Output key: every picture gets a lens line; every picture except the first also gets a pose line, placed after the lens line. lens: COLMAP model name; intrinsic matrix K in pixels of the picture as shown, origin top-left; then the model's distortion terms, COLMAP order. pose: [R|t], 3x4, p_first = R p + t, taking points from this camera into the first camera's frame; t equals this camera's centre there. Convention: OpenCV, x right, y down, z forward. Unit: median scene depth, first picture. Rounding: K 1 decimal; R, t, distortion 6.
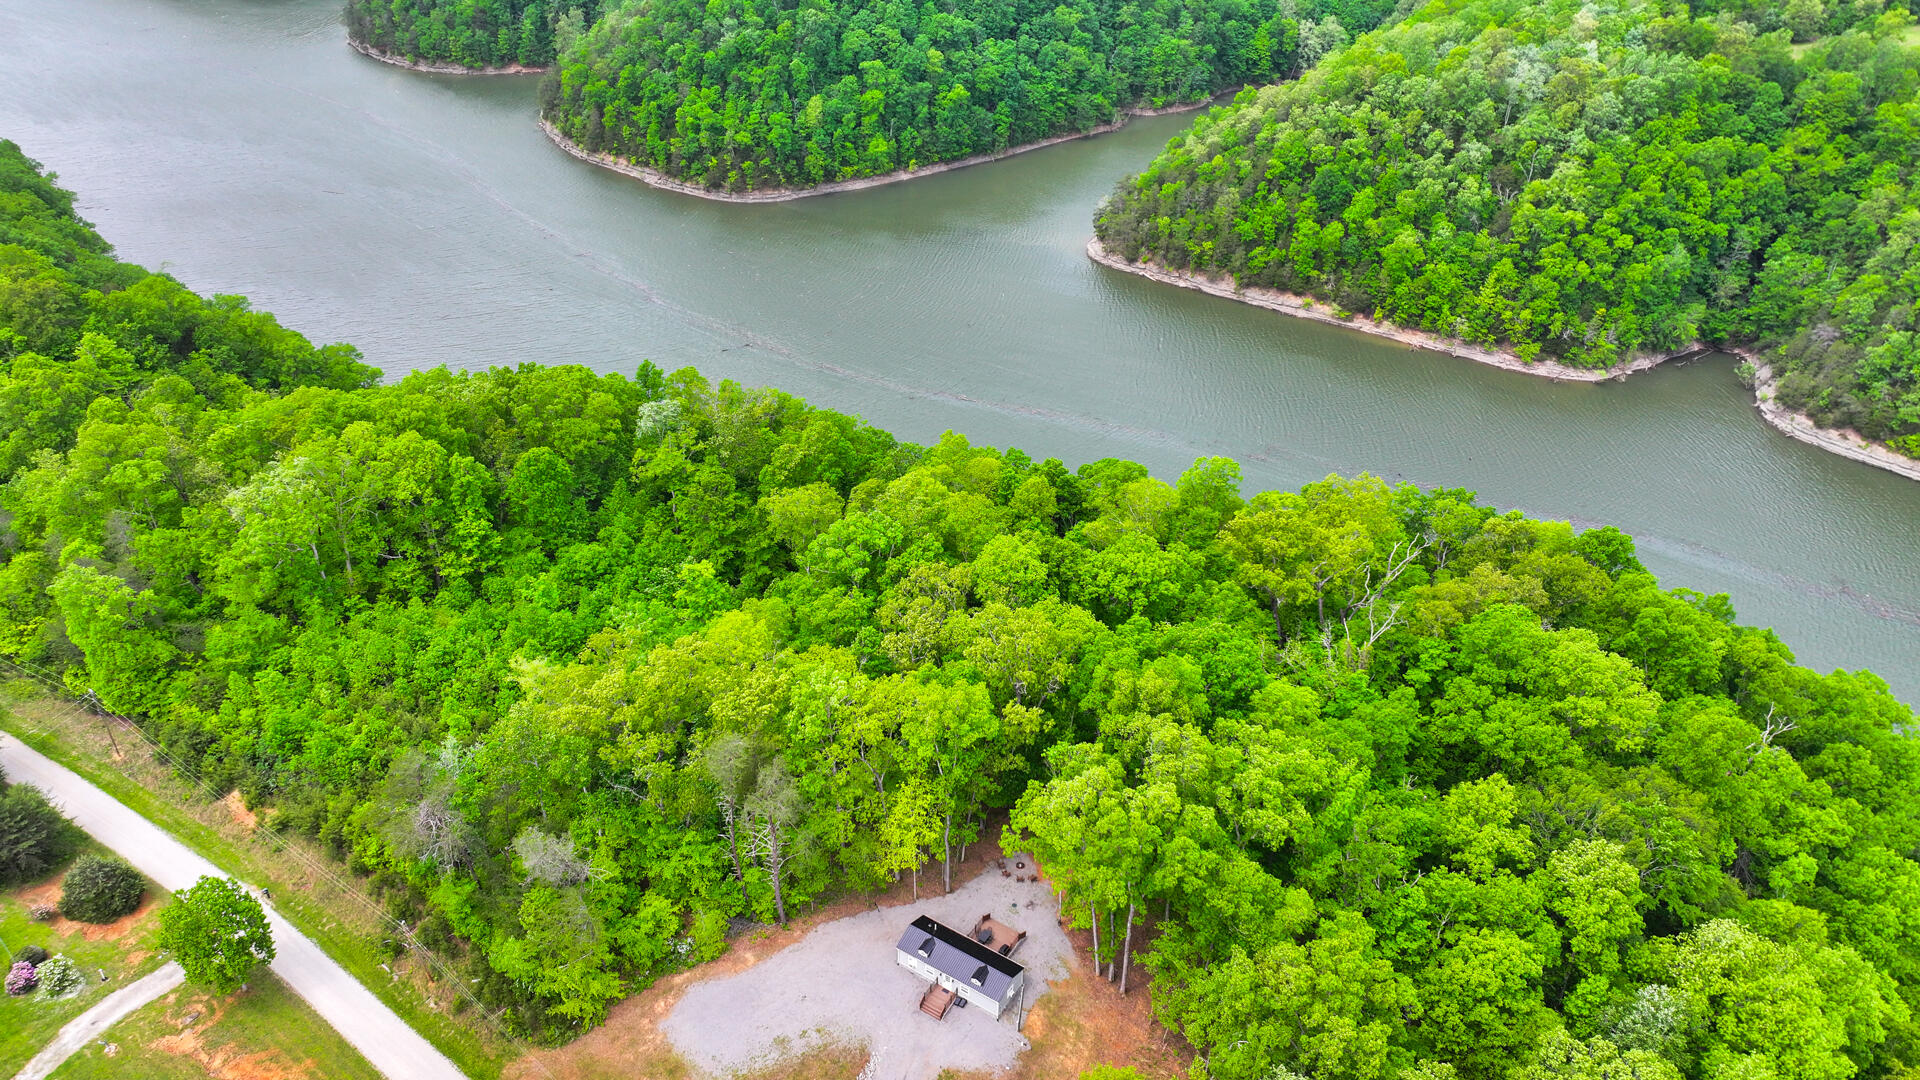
lens RADIAL K [[1348.7, 0, 961.4], [0, 1348.7, 539.8], [0, 0, 1]] dist [-0.003762, 0.020961]
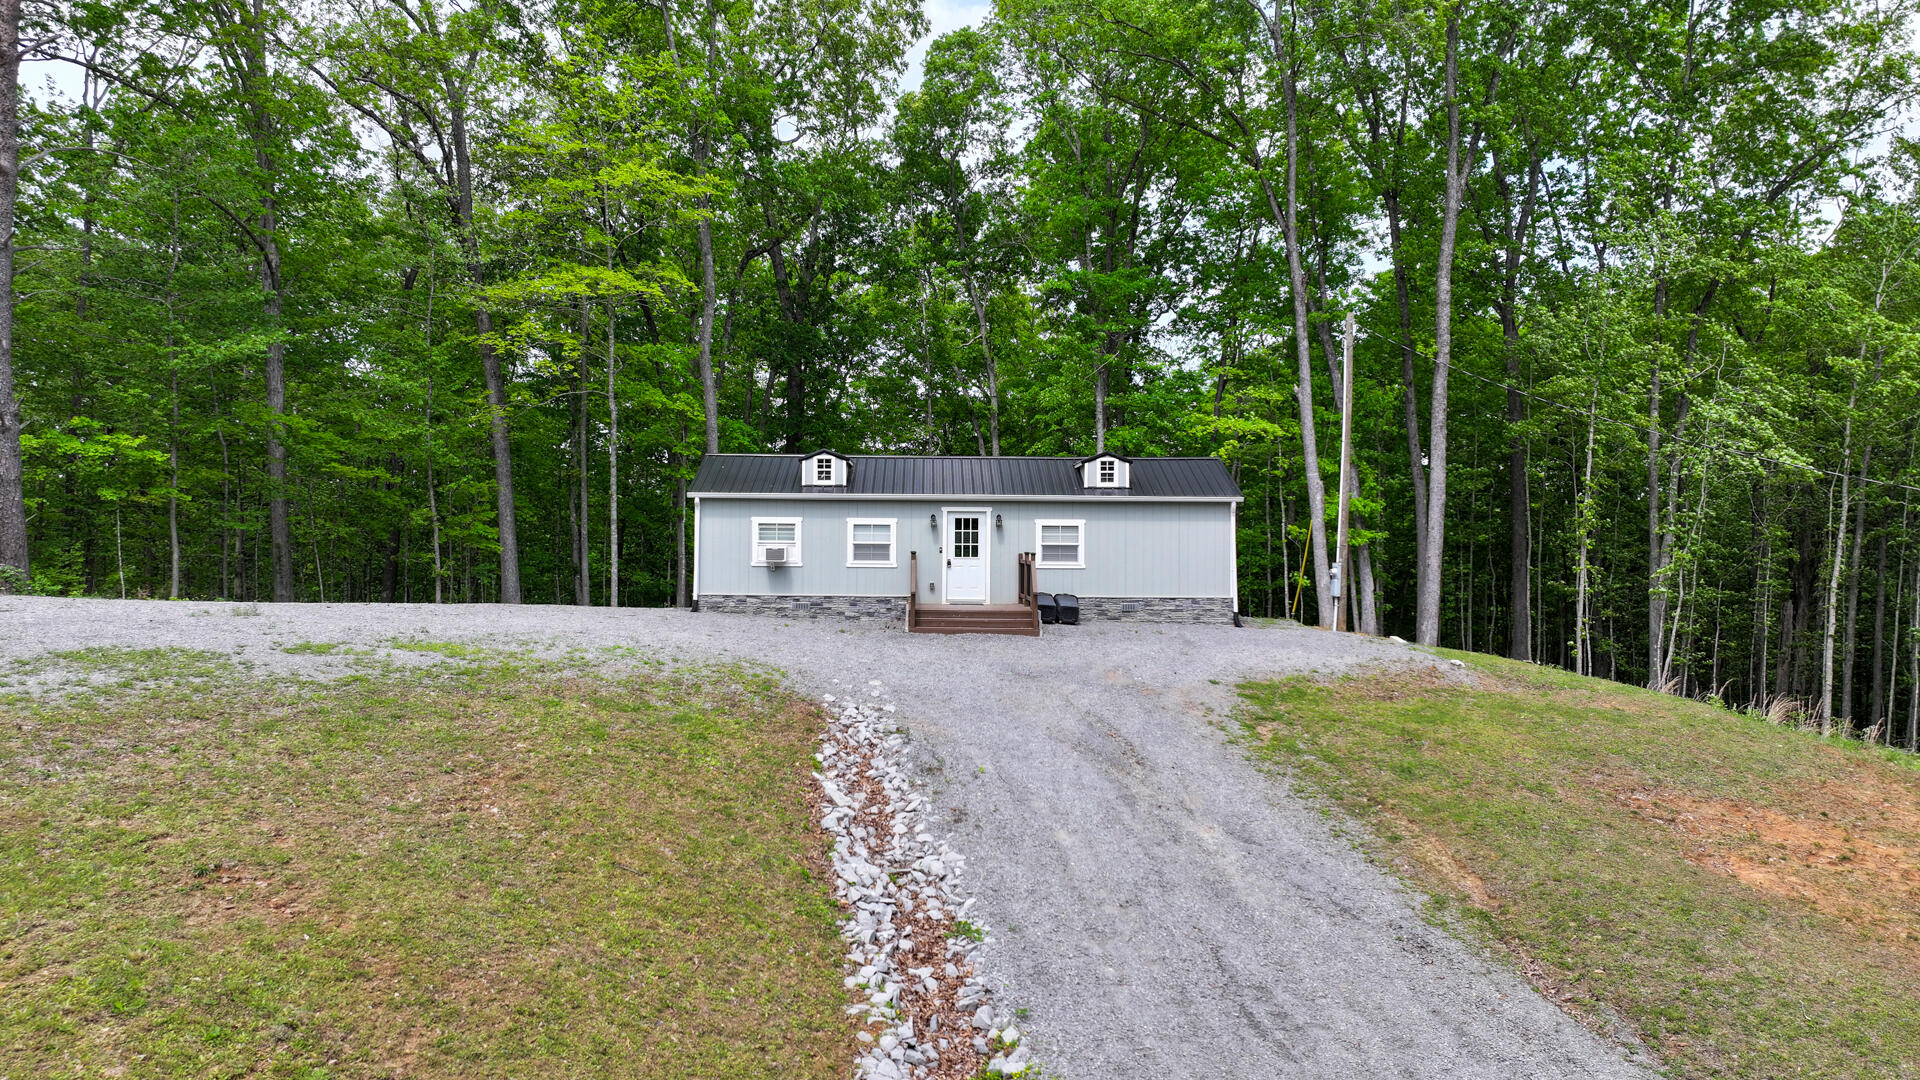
lens RADIAL K [[1348.7, 0, 956.0], [0, 1348.7, 549.2], [0, 0, 1]] dist [-0.003762, 0.020961]
pose [[0.830271, -0.008765, 0.557291, -0.094275], [0.311621, 0.836297, -0.451110, 0.298282], [-0.462107, 0.548207, 0.697084, 0.593097]]
